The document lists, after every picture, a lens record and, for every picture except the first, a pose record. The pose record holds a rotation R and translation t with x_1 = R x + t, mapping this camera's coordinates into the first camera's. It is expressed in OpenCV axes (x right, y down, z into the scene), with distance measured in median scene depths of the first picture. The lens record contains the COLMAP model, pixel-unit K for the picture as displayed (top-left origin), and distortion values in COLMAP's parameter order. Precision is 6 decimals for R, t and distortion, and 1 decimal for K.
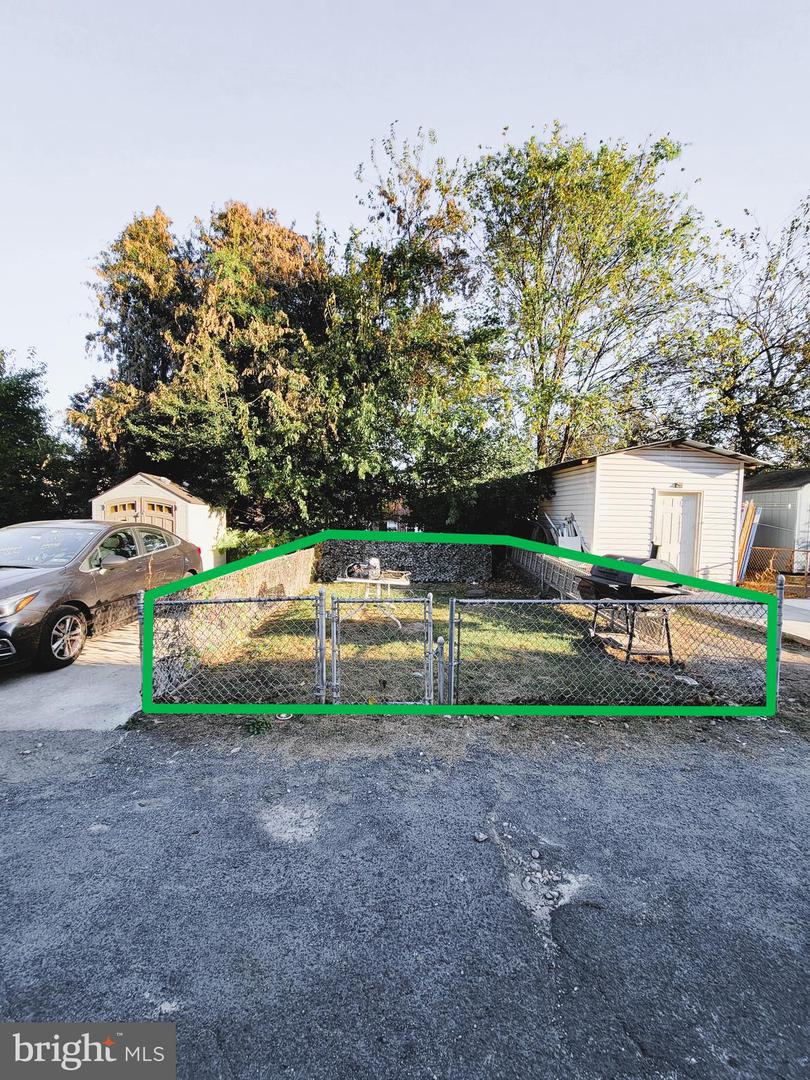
lens RADIAL K [[437.2, 0, 407.1], [0, 437.2, 536.9], [0, 0, 1]] dist [-0.000384, -0.000347]
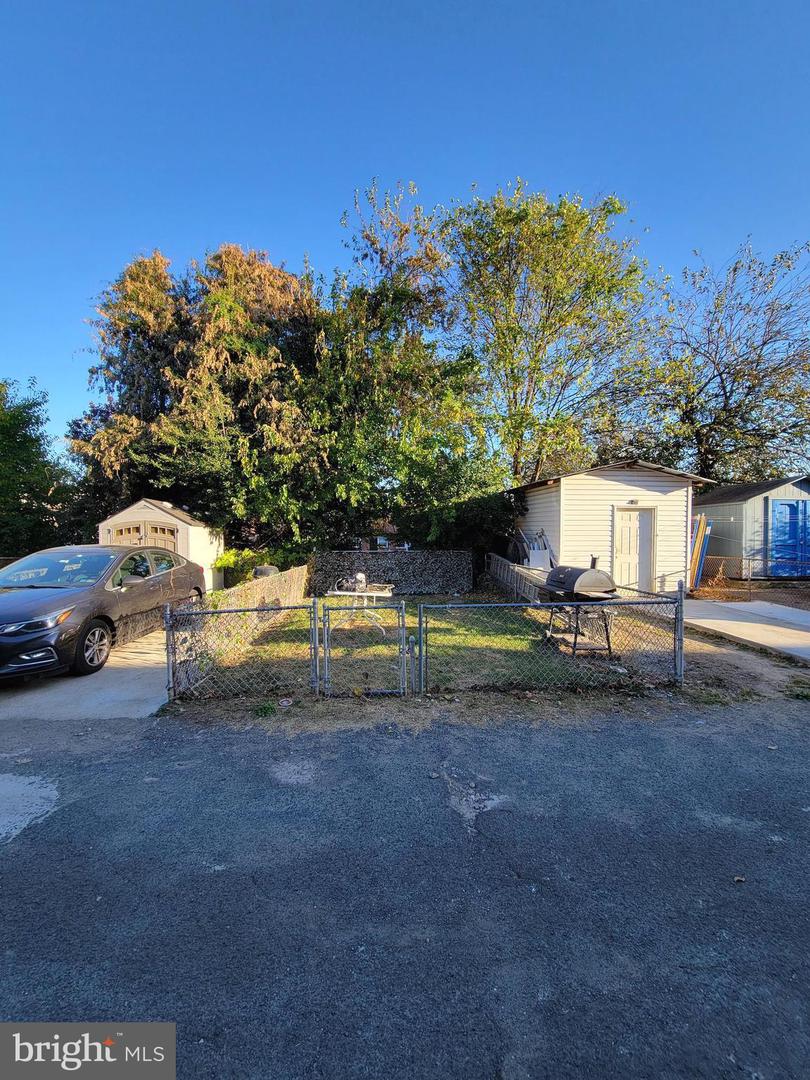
lens RADIAL K [[437.2, 0, 407.1], [0, 437.2, 536.9], [0, 0, 1]] dist [-0.000384, -0.000347]
pose [[0.999640, -0.019410, 0.018521, 0.018607], [0.020001, 0.999280, -0.032250, -0.004840], [-0.017882, 0.032609, 0.999308, -0.098951]]
